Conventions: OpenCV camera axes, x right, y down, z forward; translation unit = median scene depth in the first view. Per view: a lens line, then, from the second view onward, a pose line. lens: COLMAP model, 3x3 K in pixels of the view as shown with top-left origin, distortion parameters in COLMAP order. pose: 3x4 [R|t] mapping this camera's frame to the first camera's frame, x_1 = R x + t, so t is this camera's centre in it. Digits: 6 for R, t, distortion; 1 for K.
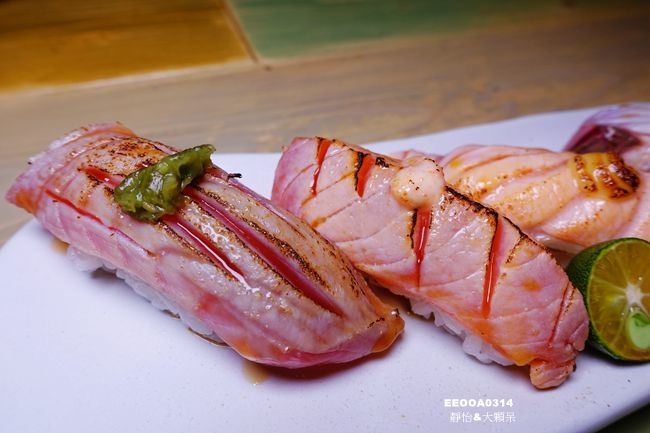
lens RADIAL K [[463.7, 0, 324.8], [0, 463.7, 215.7], [0, 0, 1]] dist [-0.007564, -0.002807]
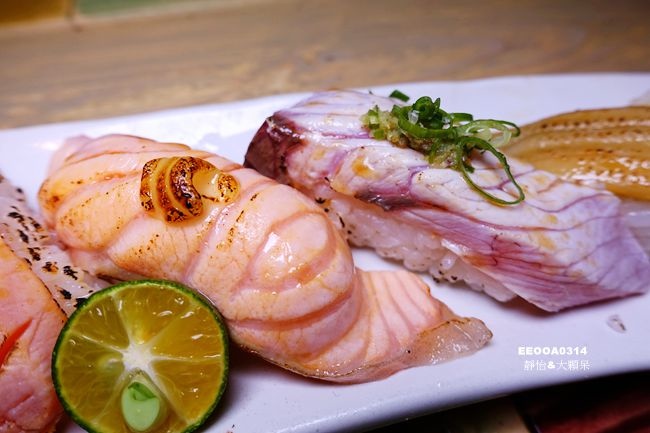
lens RADIAL K [[463.7, 0, 325.1], [0, 463.7, 216.1], [0, 0, 1]] dist [-0.007564, -0.002807]
pose [[0.995174, 0.054807, -0.081393, 0.938310], [-0.047765, 0.995142, 0.086083, -0.123085], [0.085716, -0.081779, 0.992958, 0.281125]]
